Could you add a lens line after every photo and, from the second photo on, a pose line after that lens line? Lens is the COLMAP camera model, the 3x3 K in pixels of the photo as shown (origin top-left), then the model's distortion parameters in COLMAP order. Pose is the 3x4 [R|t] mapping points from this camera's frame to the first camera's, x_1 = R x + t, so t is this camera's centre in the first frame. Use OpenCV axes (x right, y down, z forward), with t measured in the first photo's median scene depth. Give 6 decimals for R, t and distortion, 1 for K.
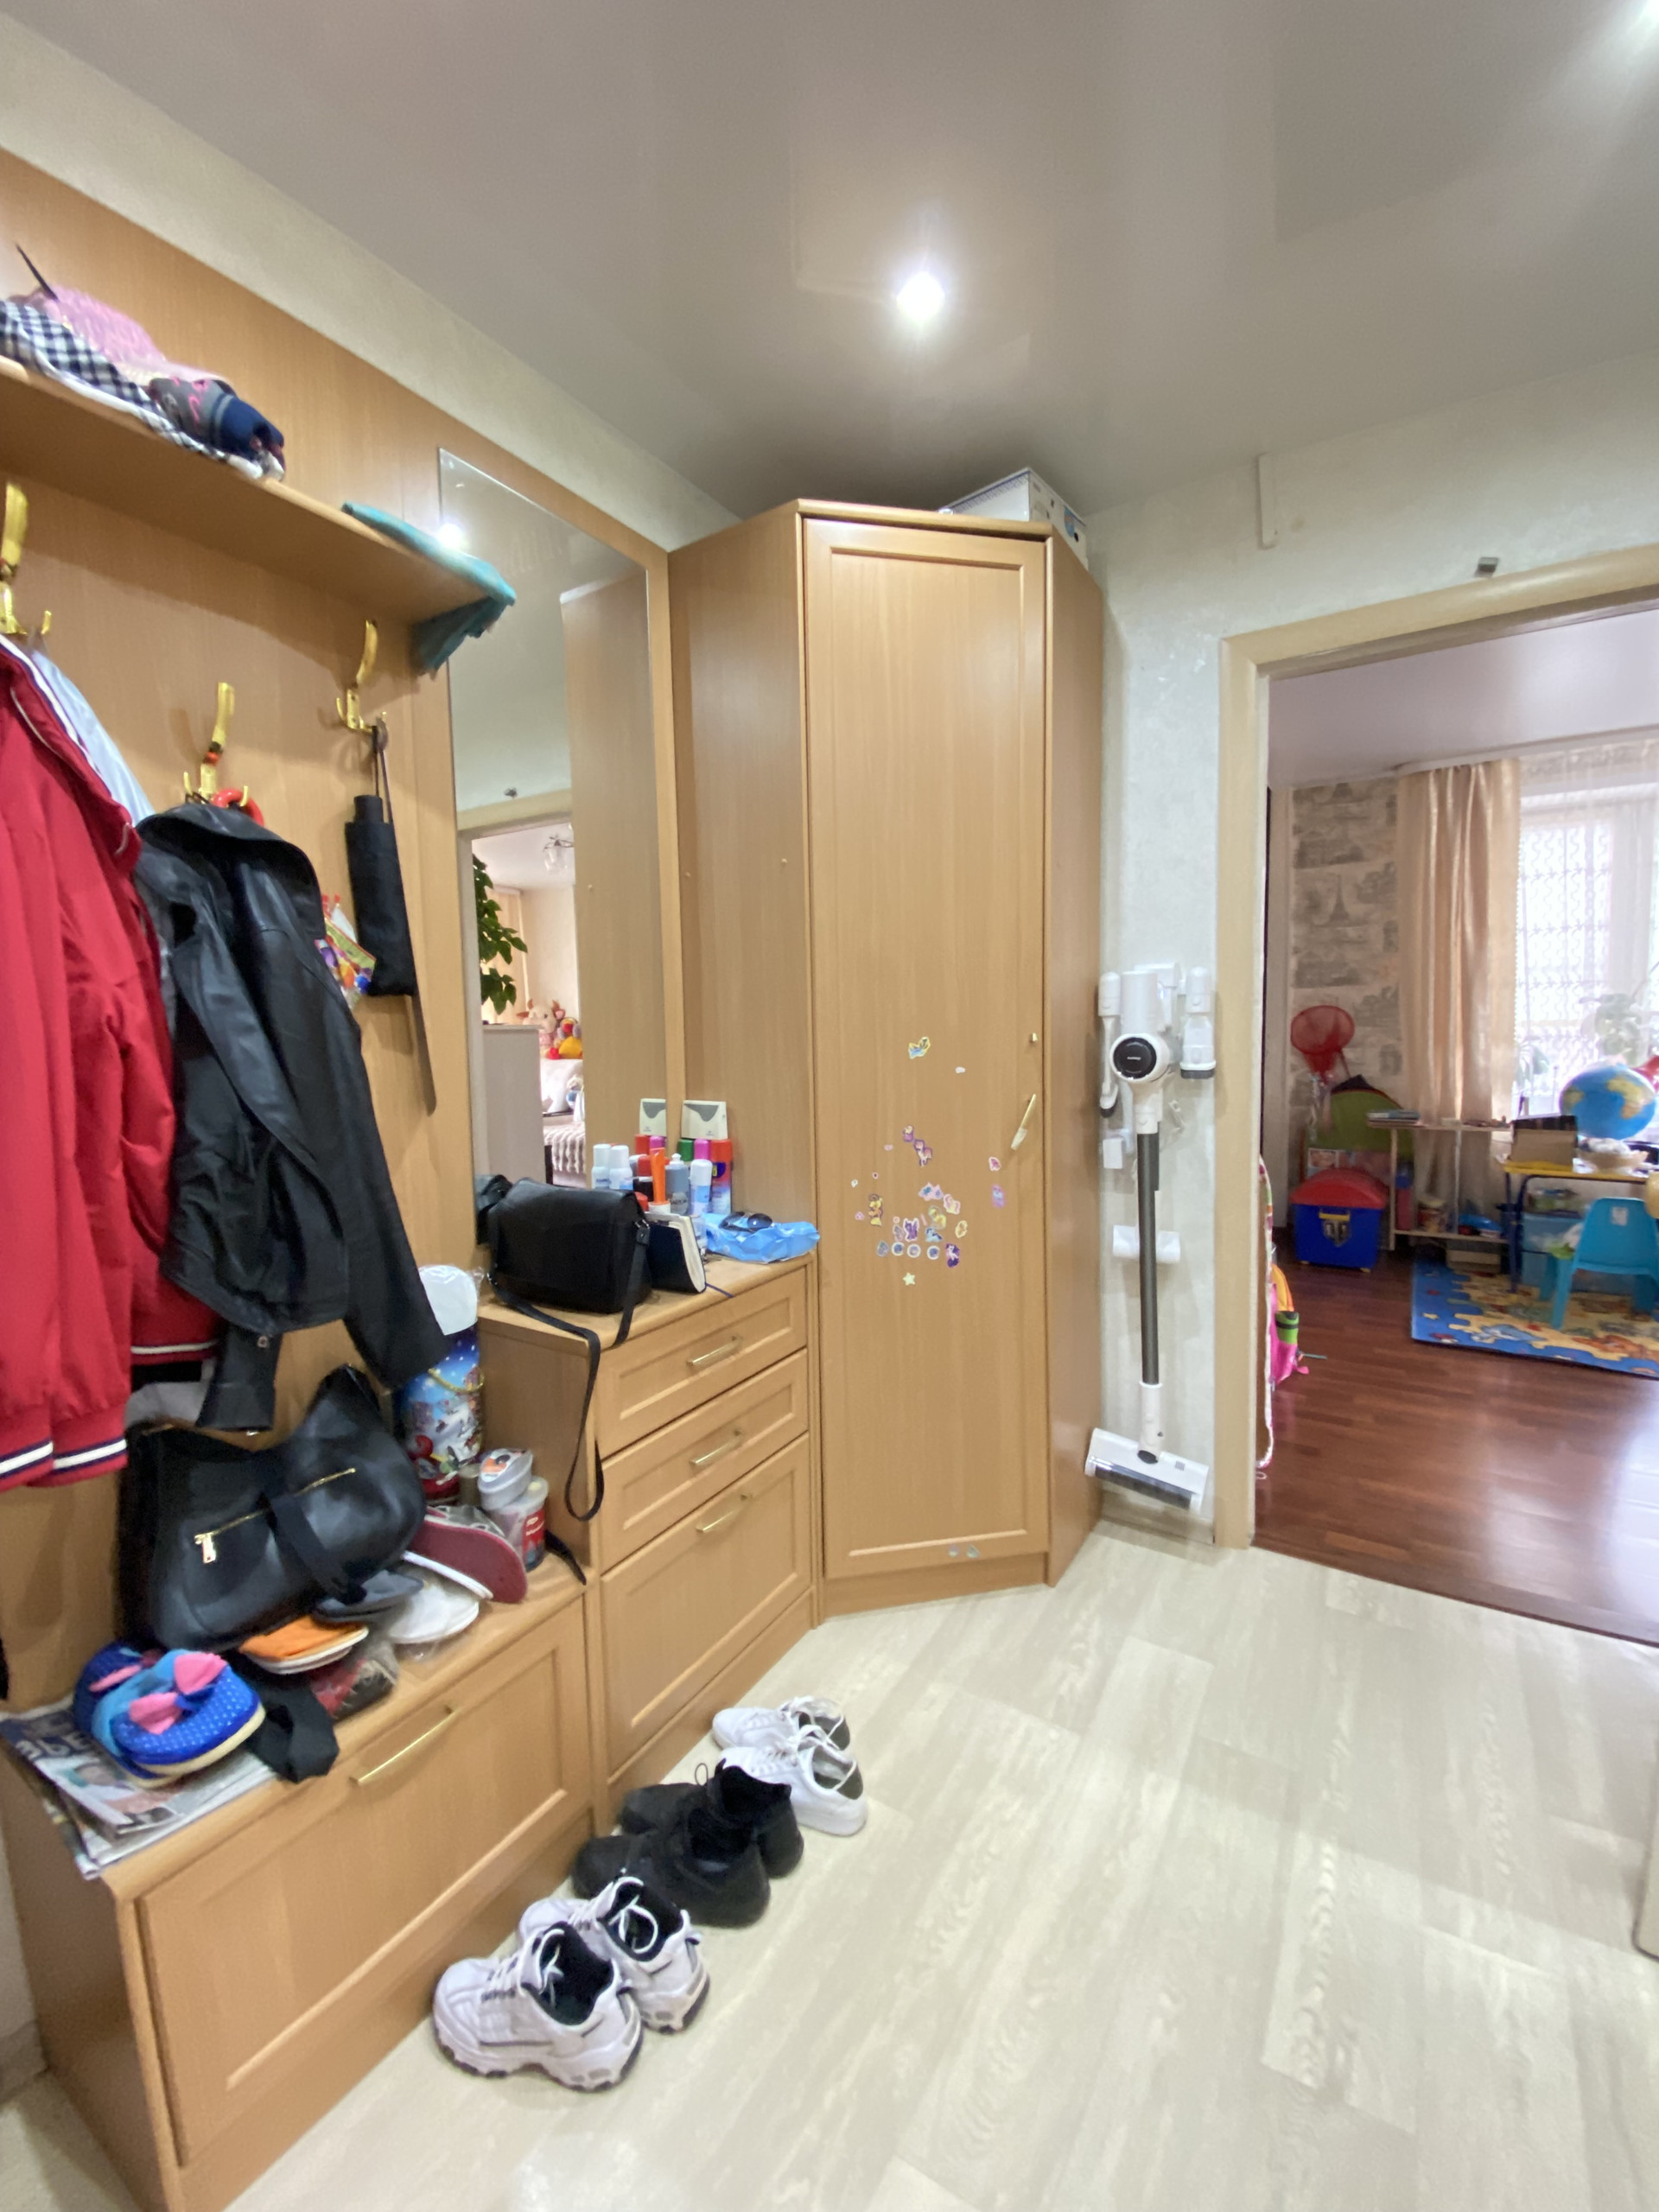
lens RADIAL K [[898.5, 0, 829.8], [0, 898.5, 1095.9], [0, 0, 1]] dist [0.021317, -0.020301]
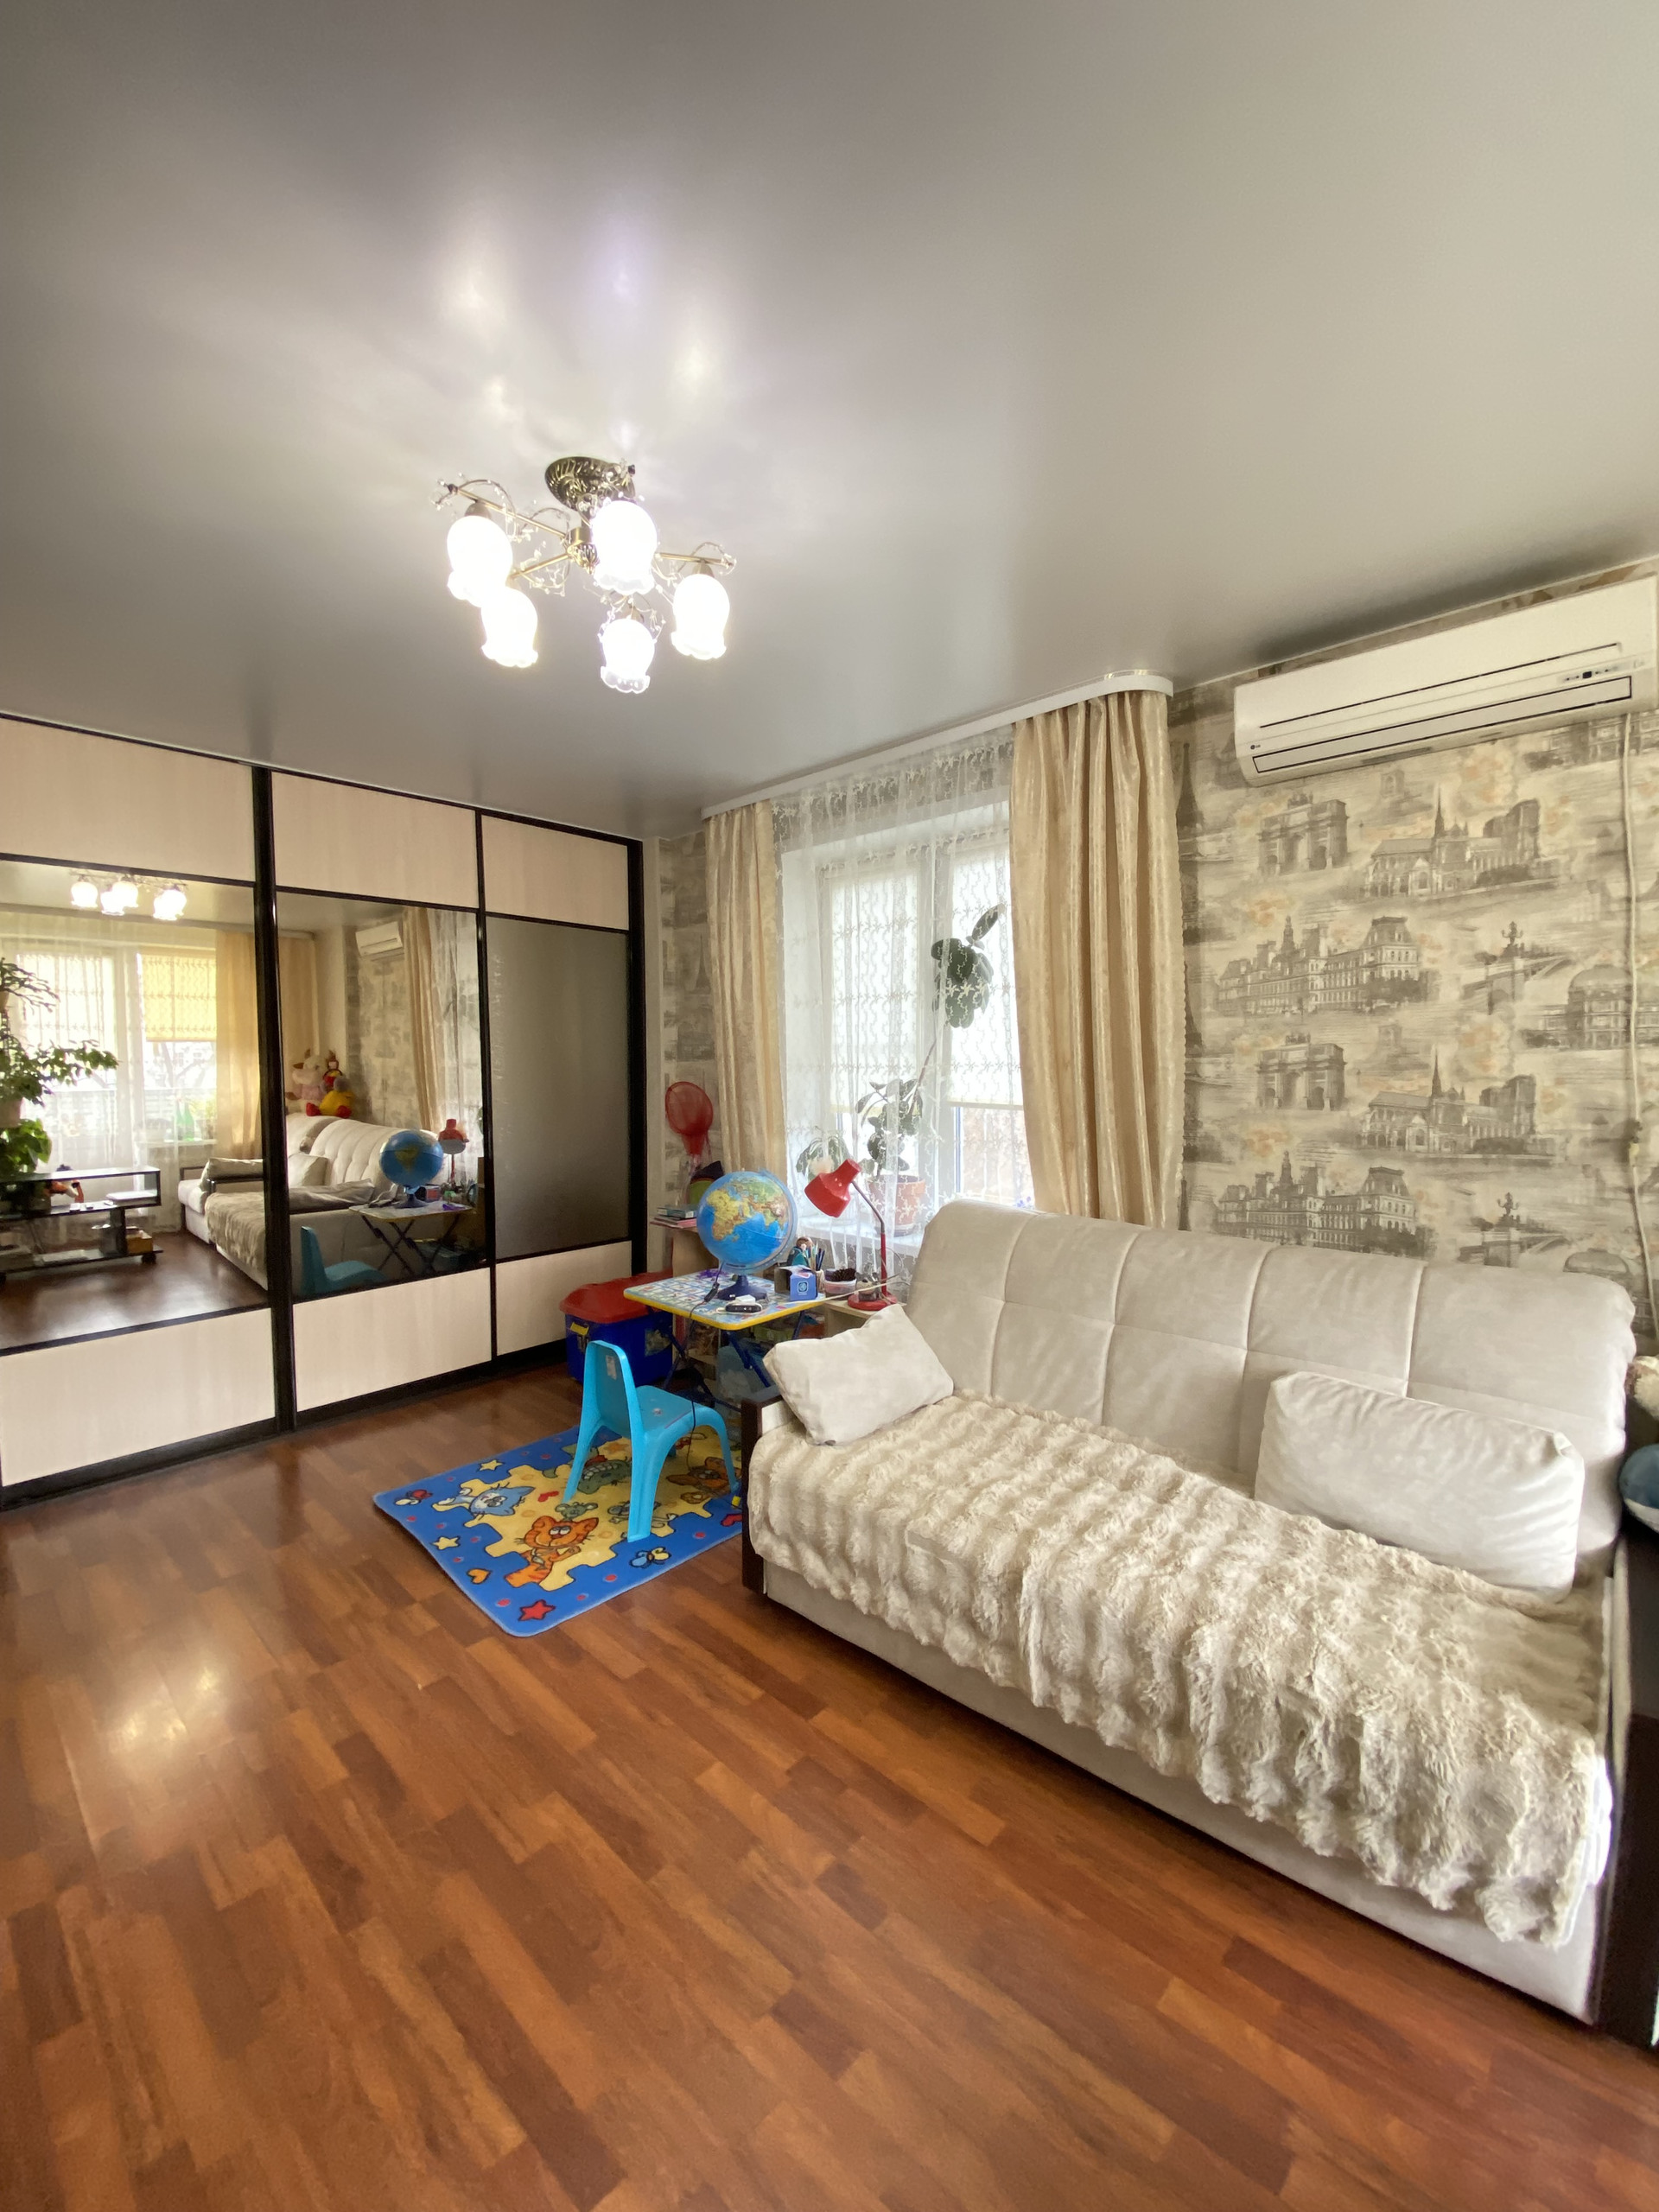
lens RADIAL K [[898.5, 0, 829.8], [0, 898.5, 1095.9], [0, 0, 1]] dist [0.021317, -0.020301]
pose [[0.982550, 0.030927, -0.183408, 1.162570], [-0.035869, 0.999076, -0.023688, -0.096898], [0.182506, 0.029853, 0.982751, 0.223392]]
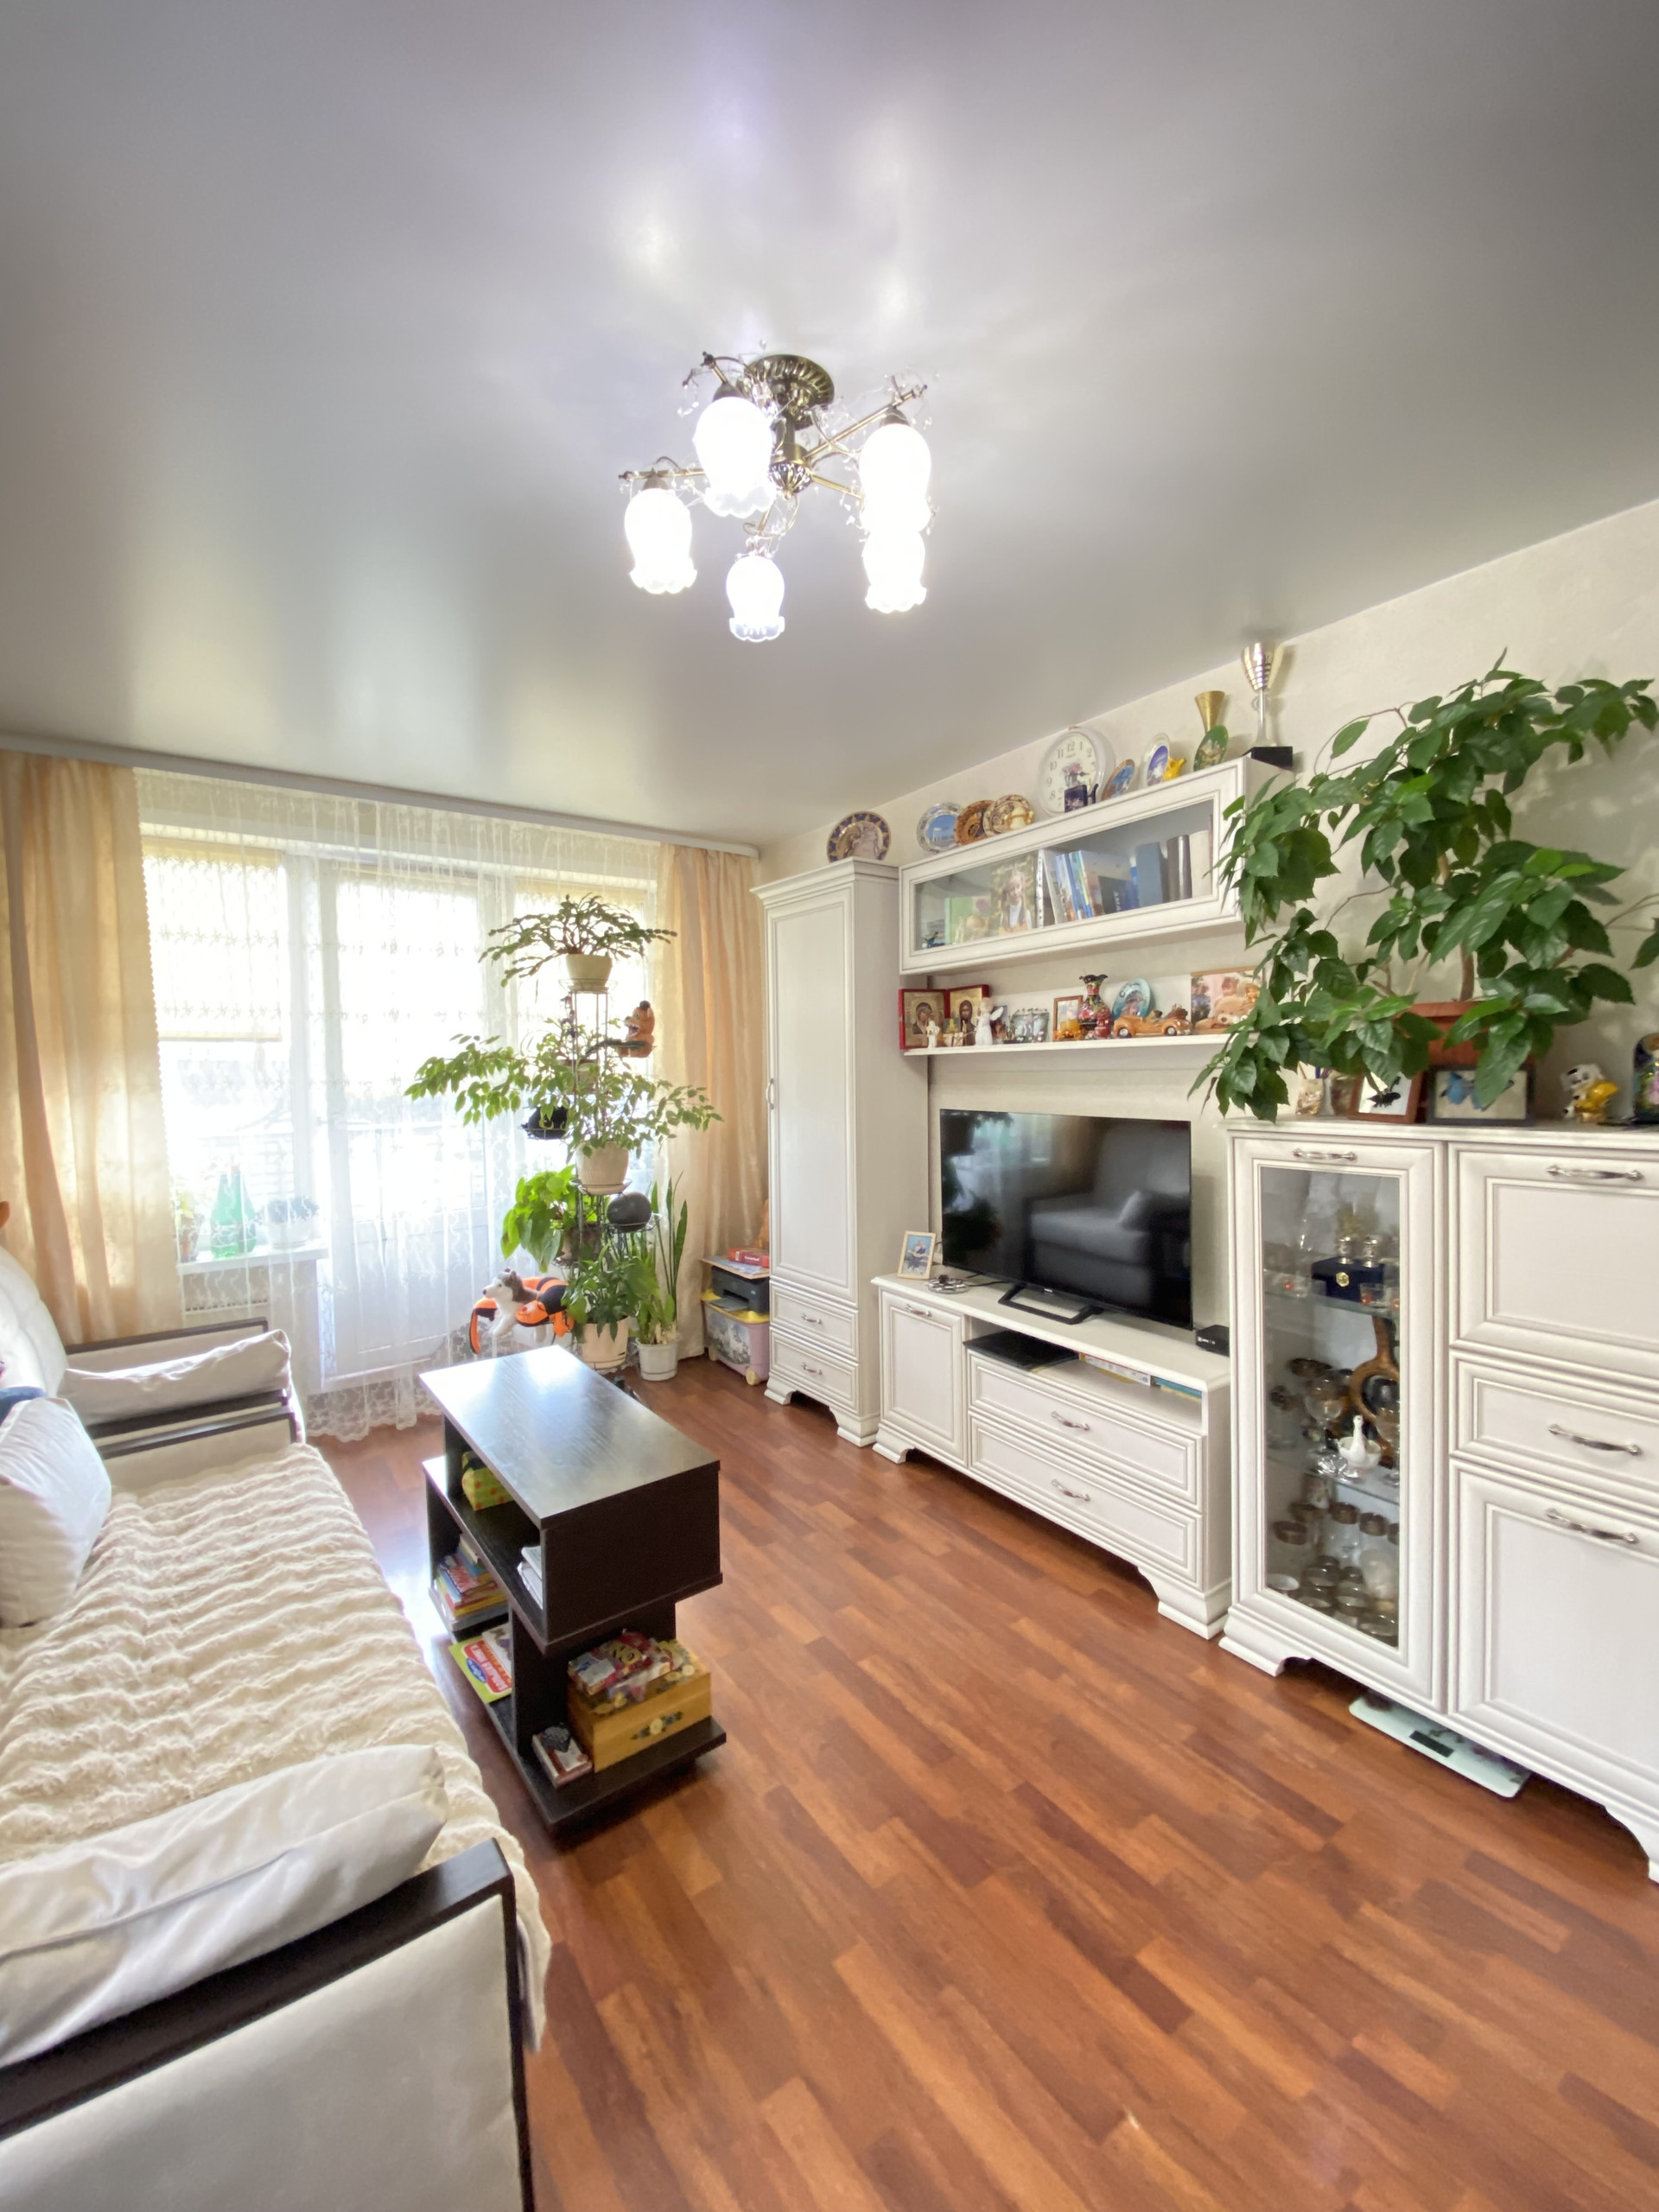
lens RADIAL K [[898.5, 0, 829.8], [0, 898.5, 1095.9], [0, 0, 1]] dist [0.021317, -0.020301]
pose [[-0.926656, 0.029013, 0.374788, 0.778812], [0.068828, 0.993257, 0.093287, -0.153242], [-0.369555, 0.112241, -0.922405, 1.066898]]
